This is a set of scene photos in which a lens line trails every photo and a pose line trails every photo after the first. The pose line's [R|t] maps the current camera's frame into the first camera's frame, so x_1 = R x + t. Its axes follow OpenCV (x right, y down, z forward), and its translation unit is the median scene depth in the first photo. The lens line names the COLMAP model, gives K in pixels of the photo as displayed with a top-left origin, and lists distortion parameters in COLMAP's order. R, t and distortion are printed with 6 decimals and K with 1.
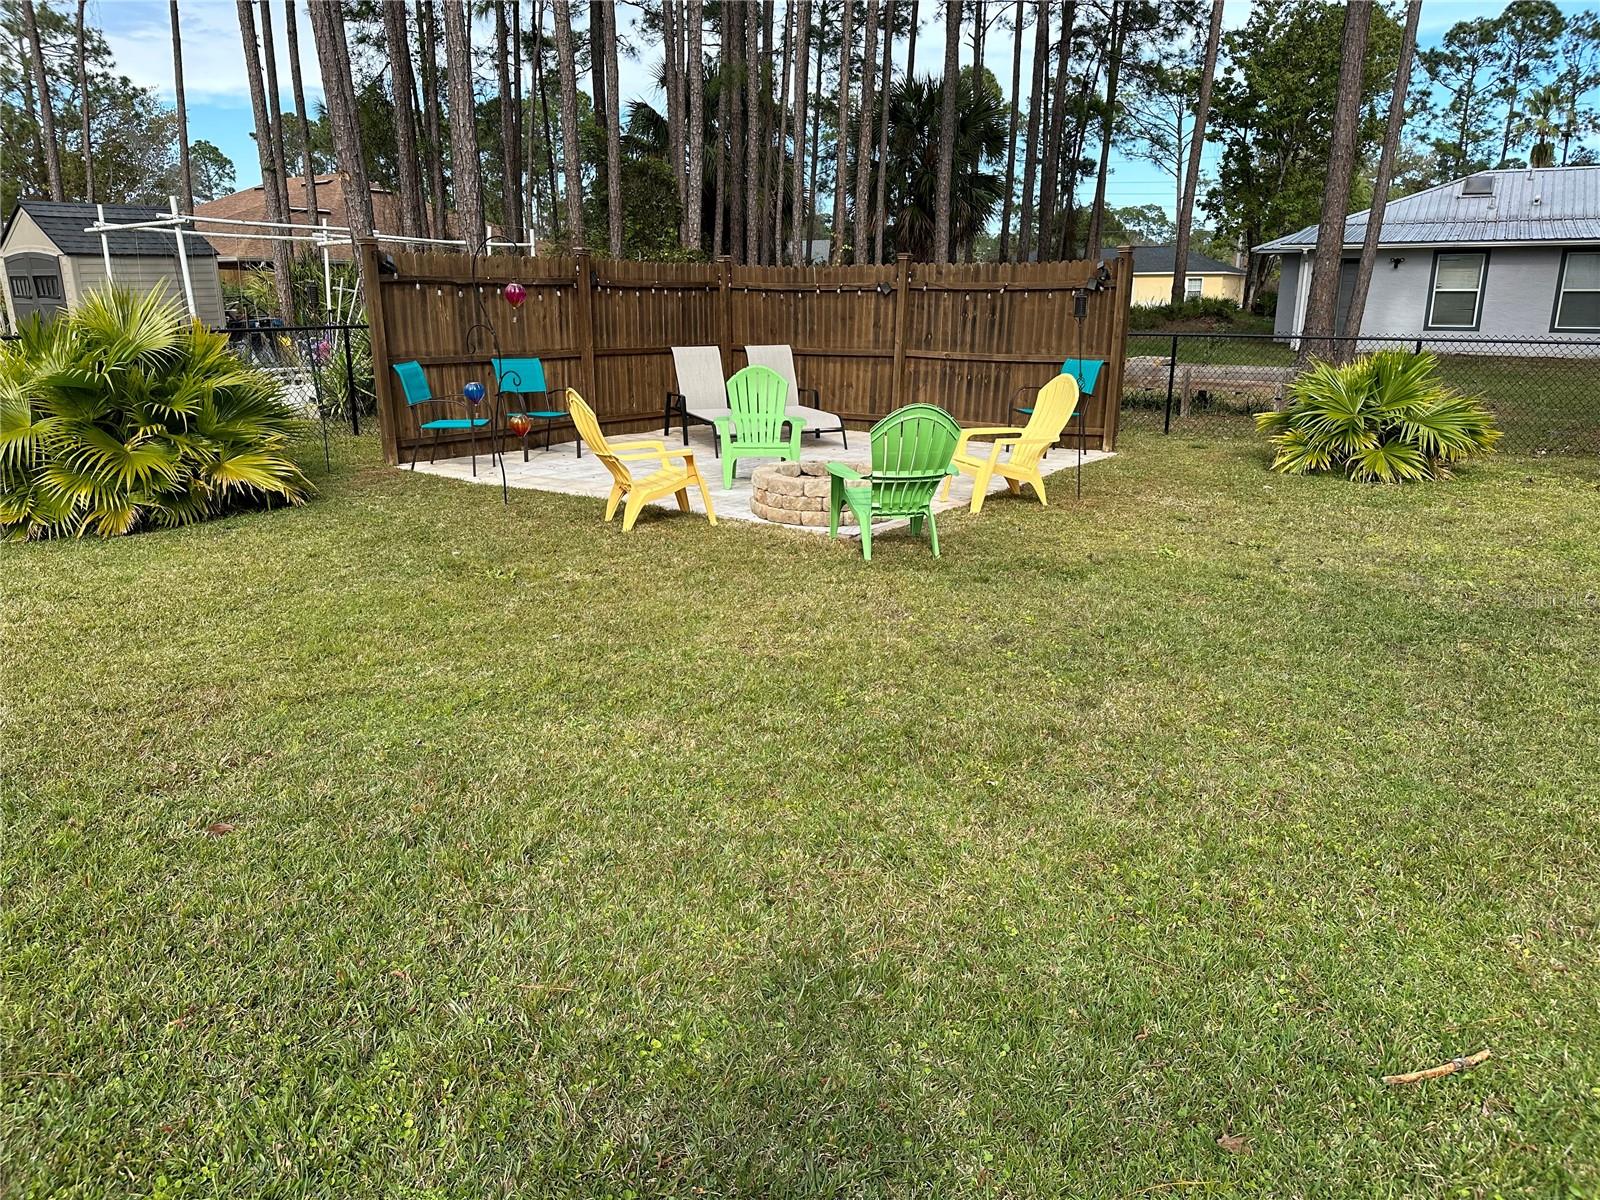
lens RADIAL K [[1121.6, 0, 800.0], [0, 1121.6, 600.0], [0, 0, 1]] dist [0.099126, -0.122859]
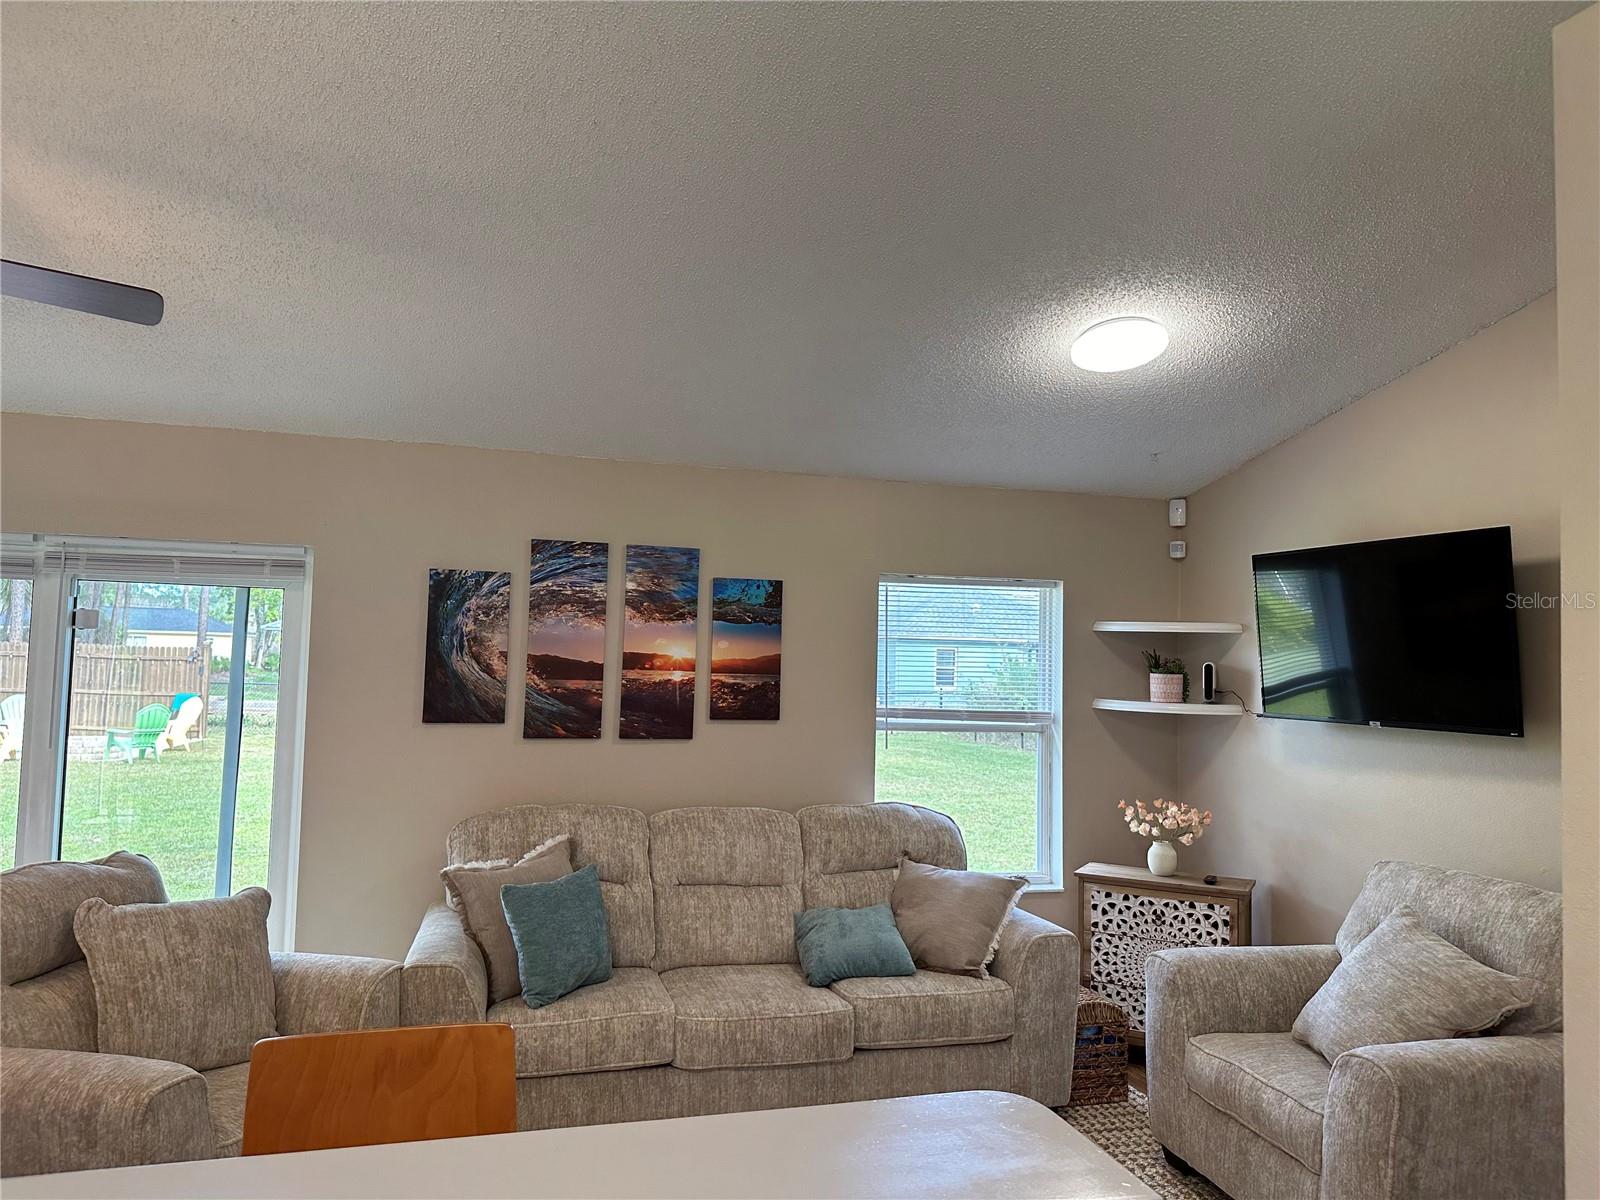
lens RADIAL K [[1121.6, 0, 800.0], [0, 1121.6, 600.0], [0, 0, 1]] dist [0.099126, -0.122859]
pose [[0.687542, 0.058561, 0.723780, -0.434154], [0.162638, 0.959002, -0.232087, 0.247543], [-0.707697, 0.277284, 0.649829, -1.018967]]
